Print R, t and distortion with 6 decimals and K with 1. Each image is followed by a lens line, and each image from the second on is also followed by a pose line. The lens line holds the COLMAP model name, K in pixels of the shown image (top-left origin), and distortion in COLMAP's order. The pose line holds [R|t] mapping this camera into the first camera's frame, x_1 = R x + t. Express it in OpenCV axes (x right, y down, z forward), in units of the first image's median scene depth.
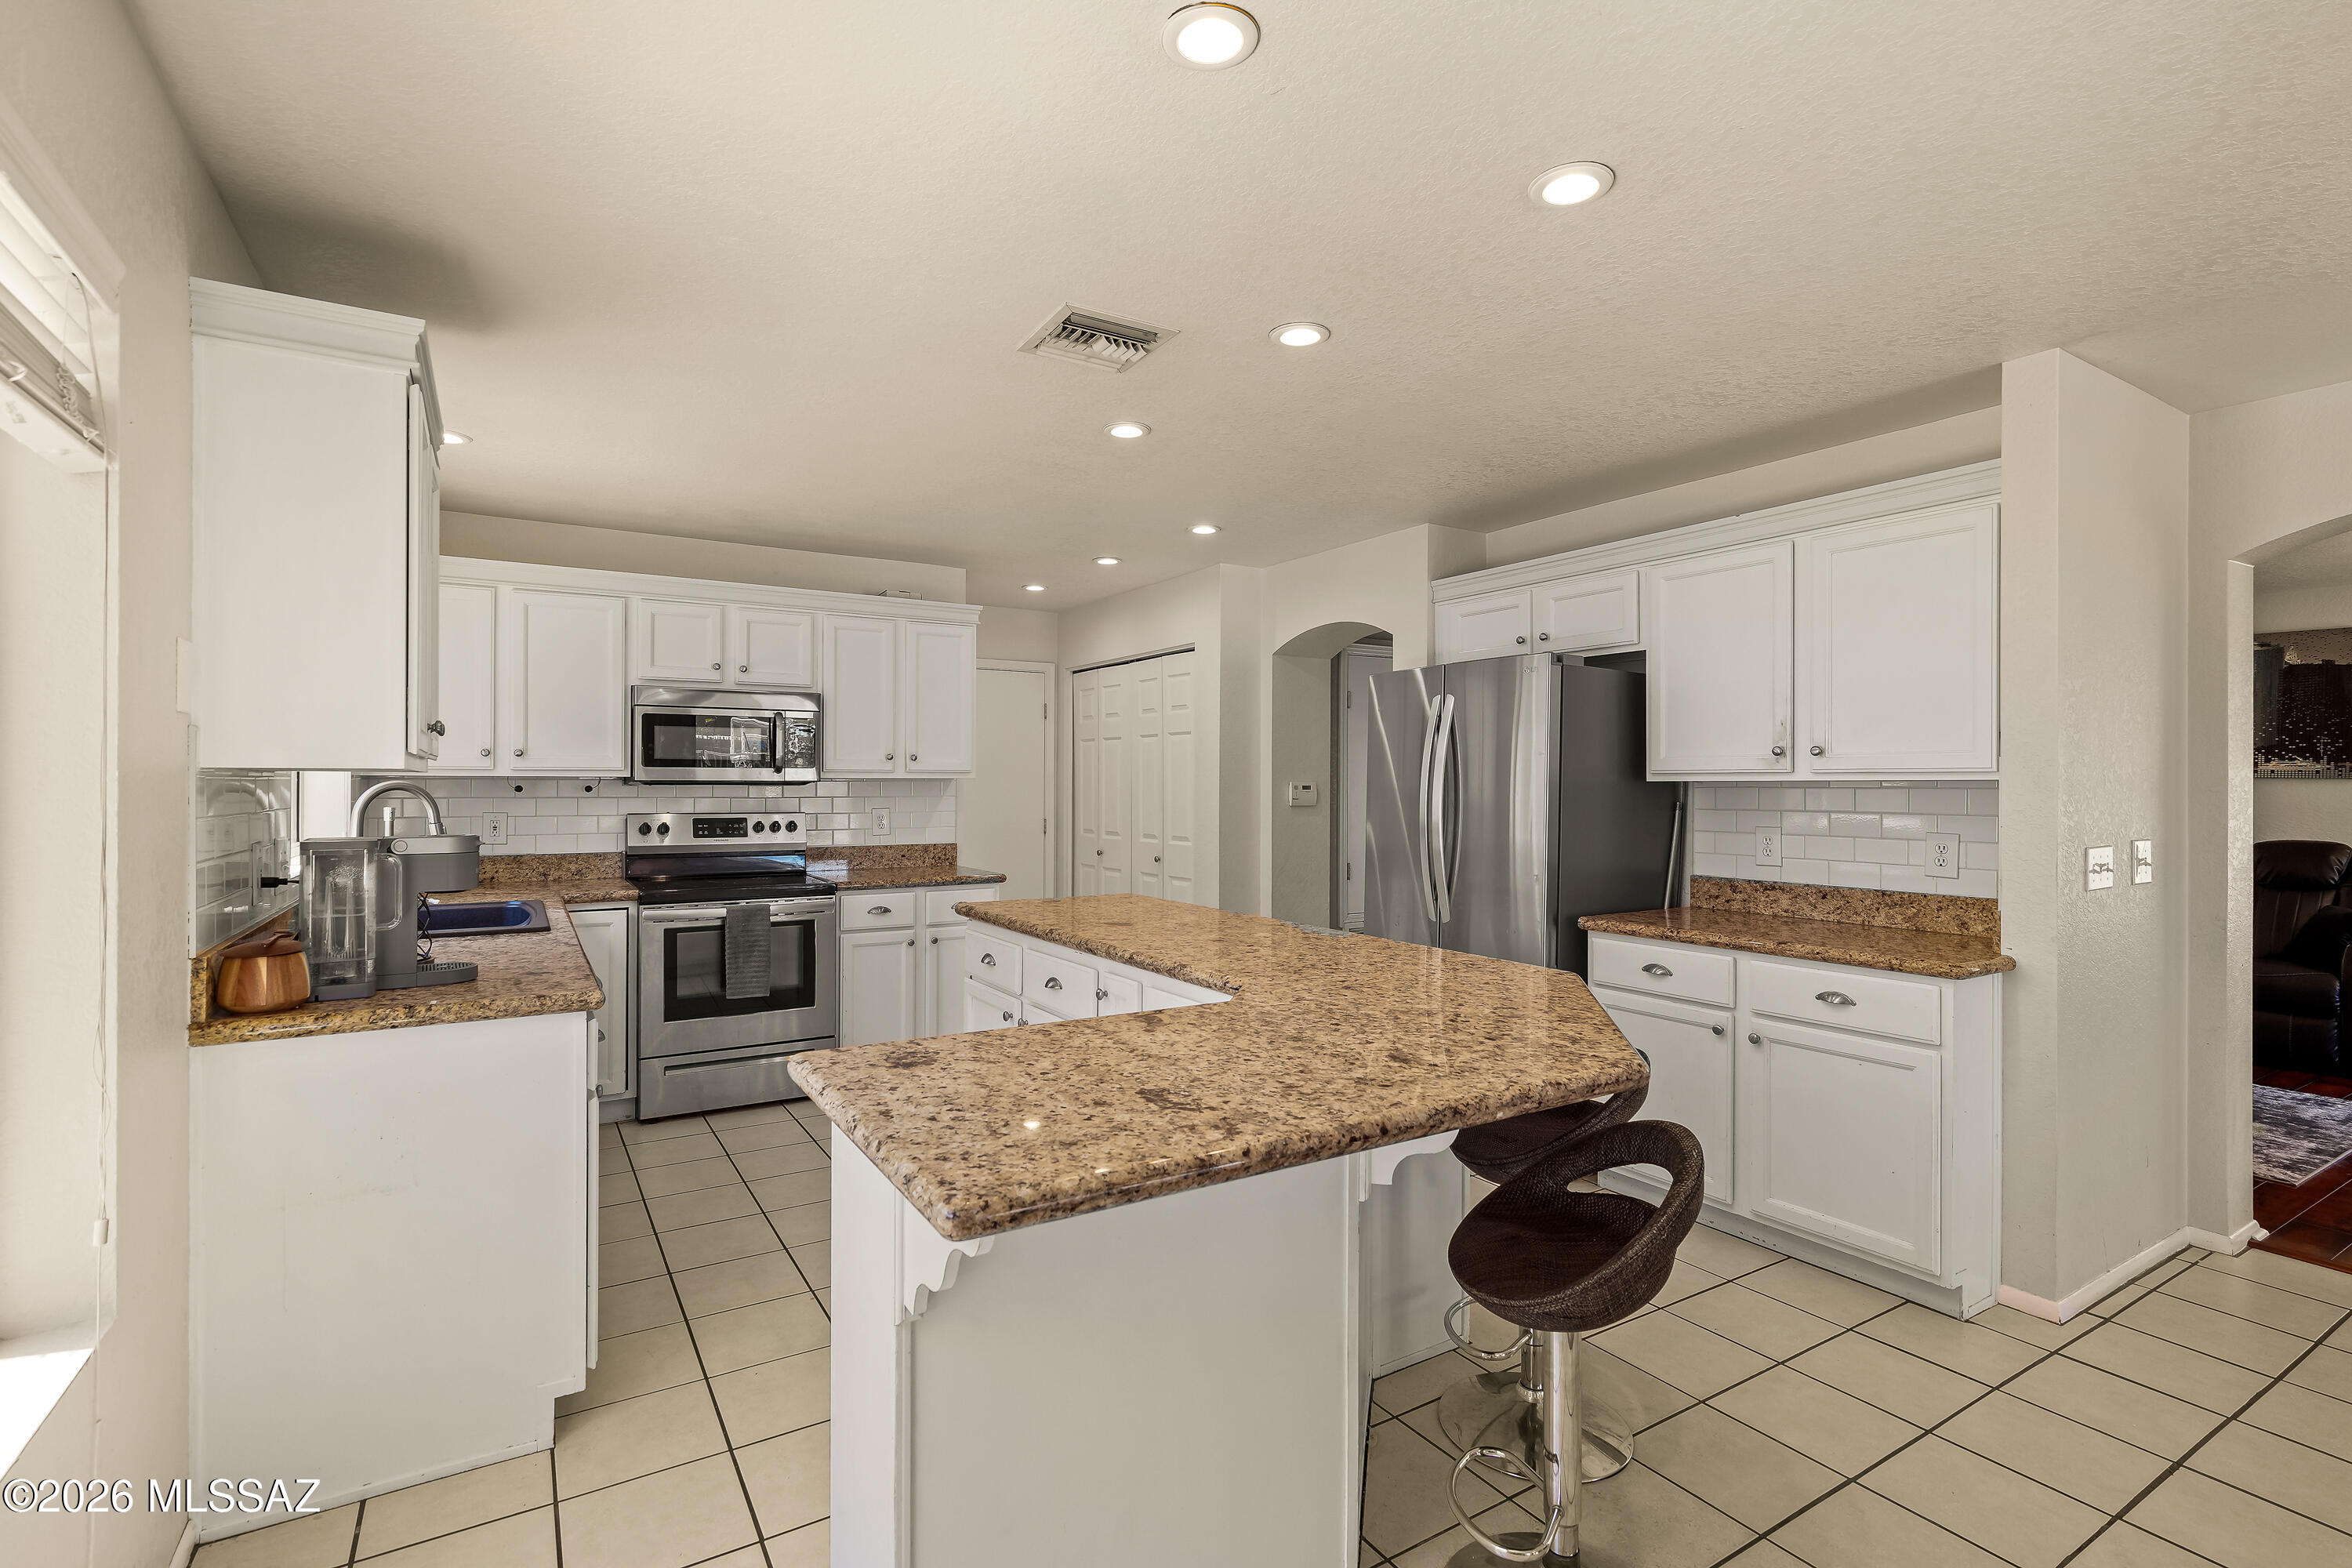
lens RADIAL K [[1086.3, 0, 1176.0], [0, 1086.3, 782.1], [0, 0, 1]] dist [0.004335, 0.000058]
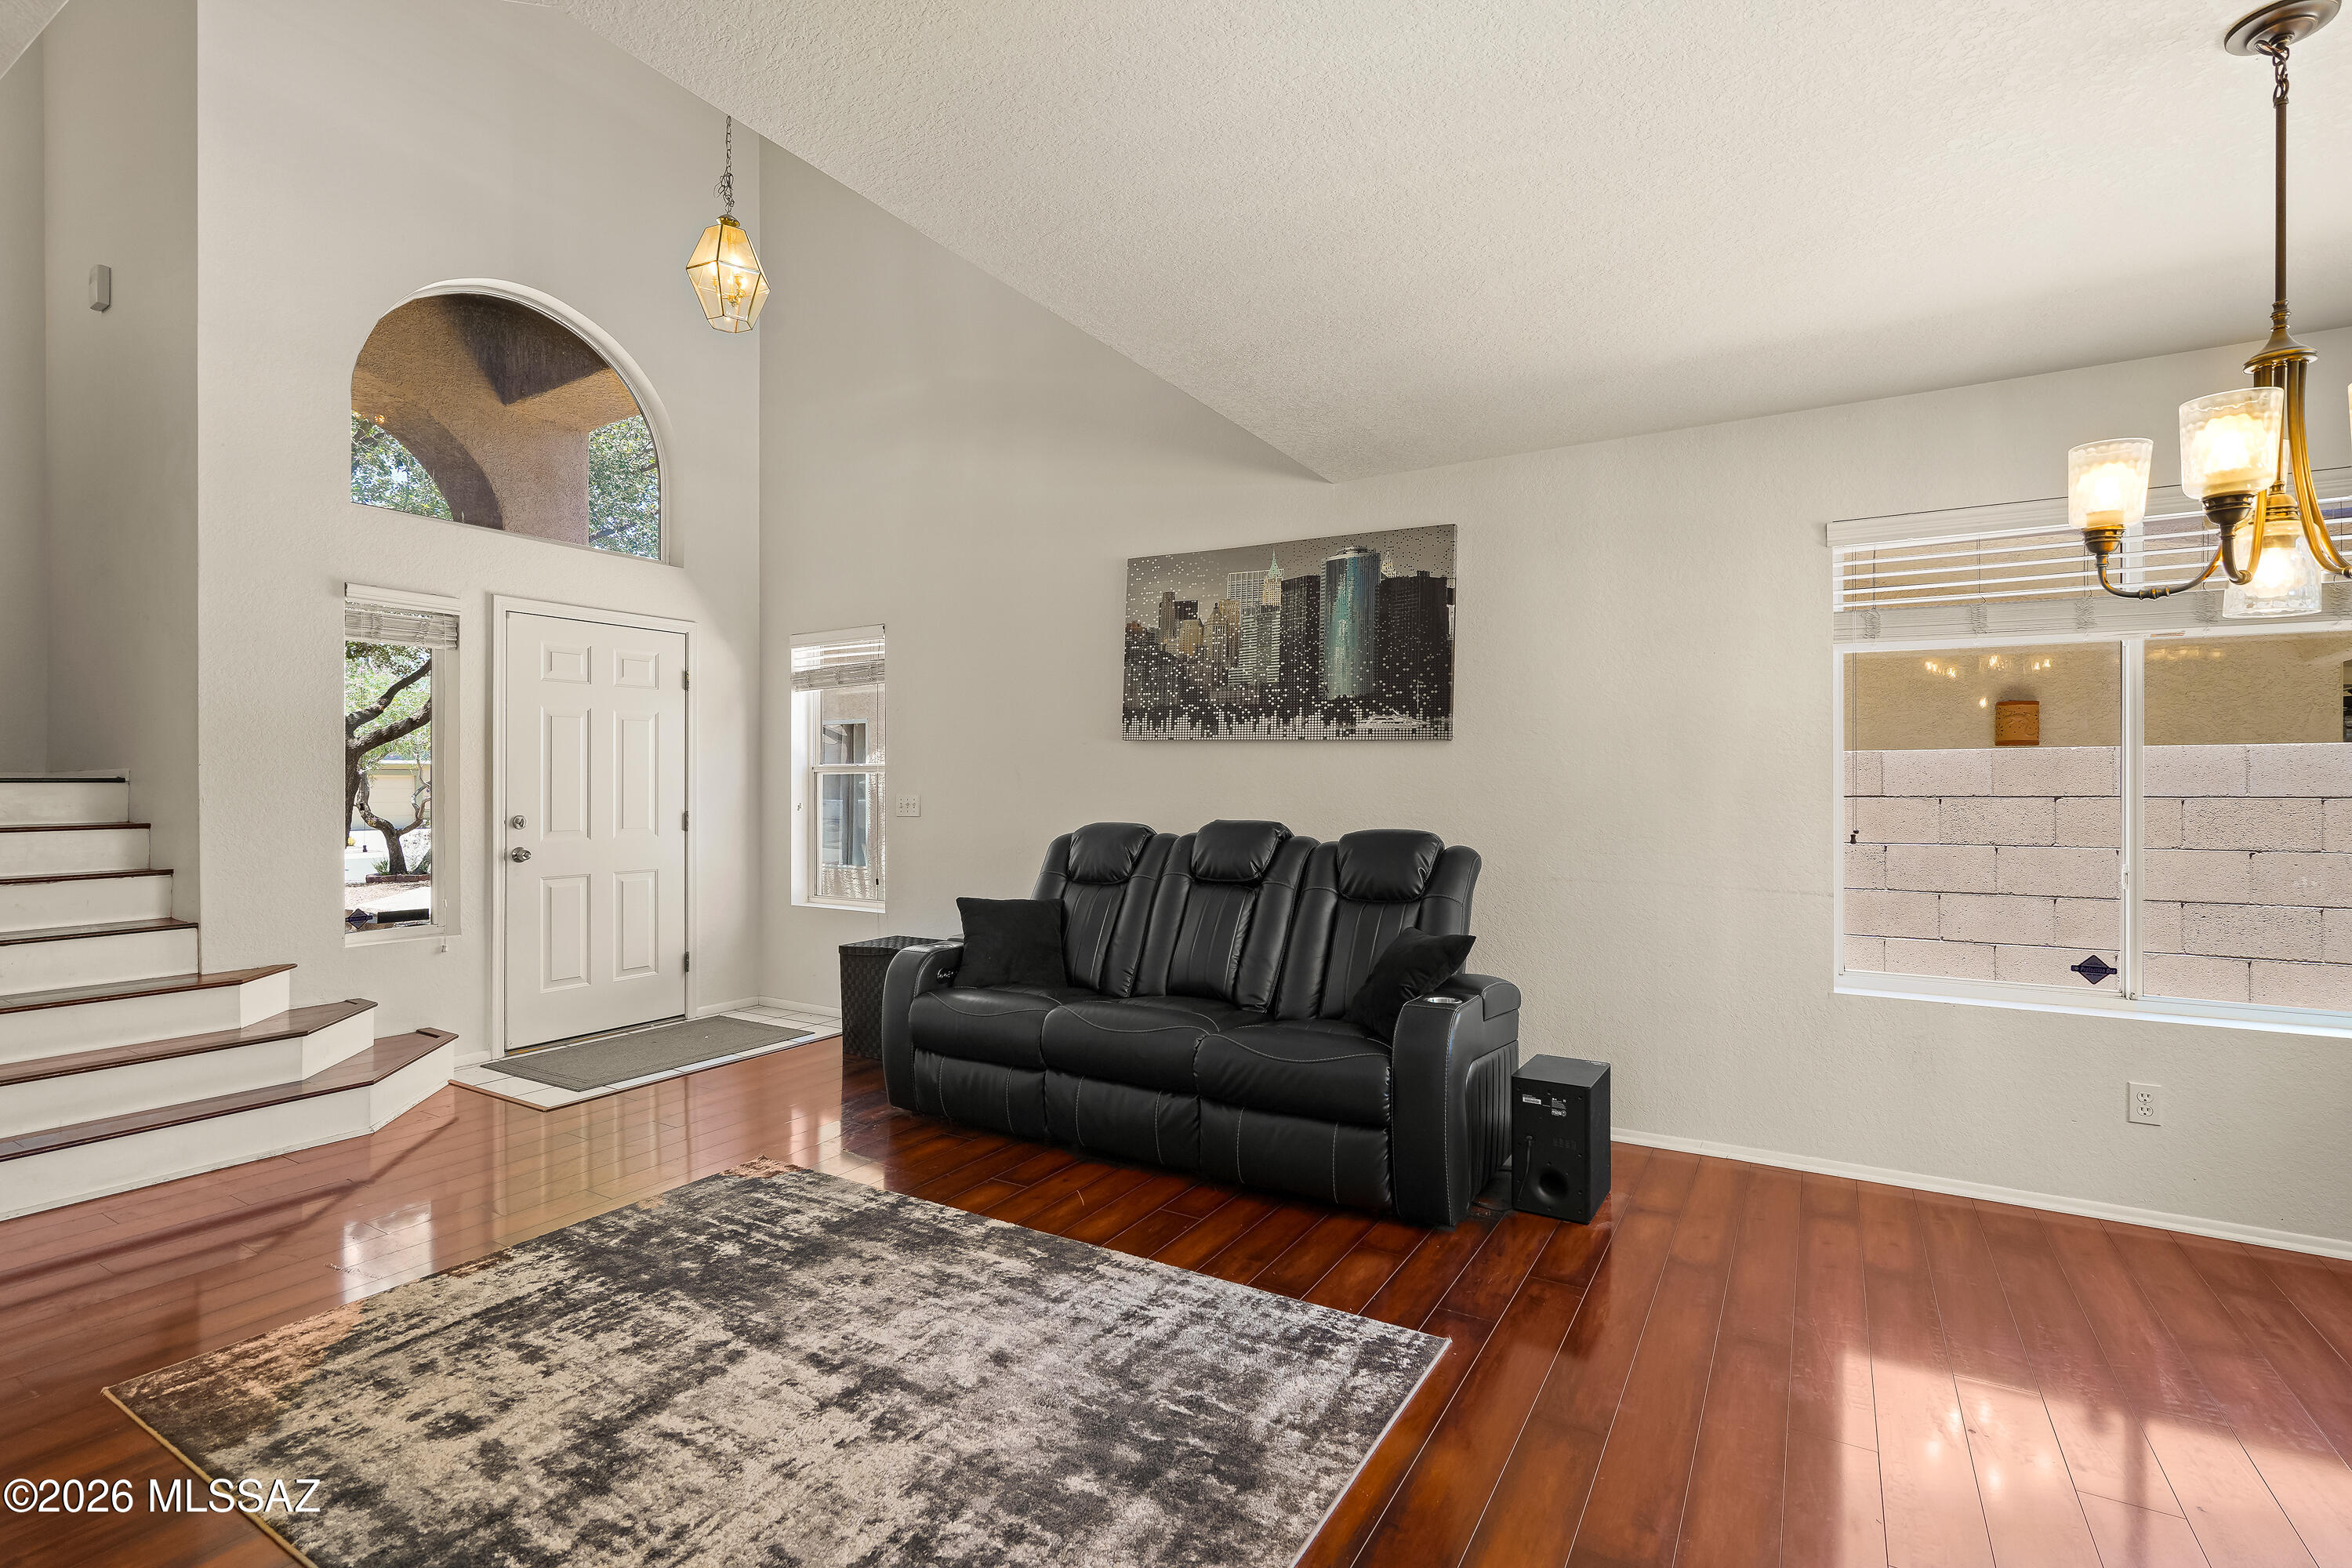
lens RADIAL K [[1086.3, 0, 1176.5], [0, 1086.3, 779.6], [0, 0, 1]] dist [0.004335, 0.000058]
pose [[0.893573, -0.004606, 0.448894, 0.594097], [0.004495, 0.999989, 0.001313, 0.020148], [-0.448895, 0.000845, 0.893584, 0.443631]]
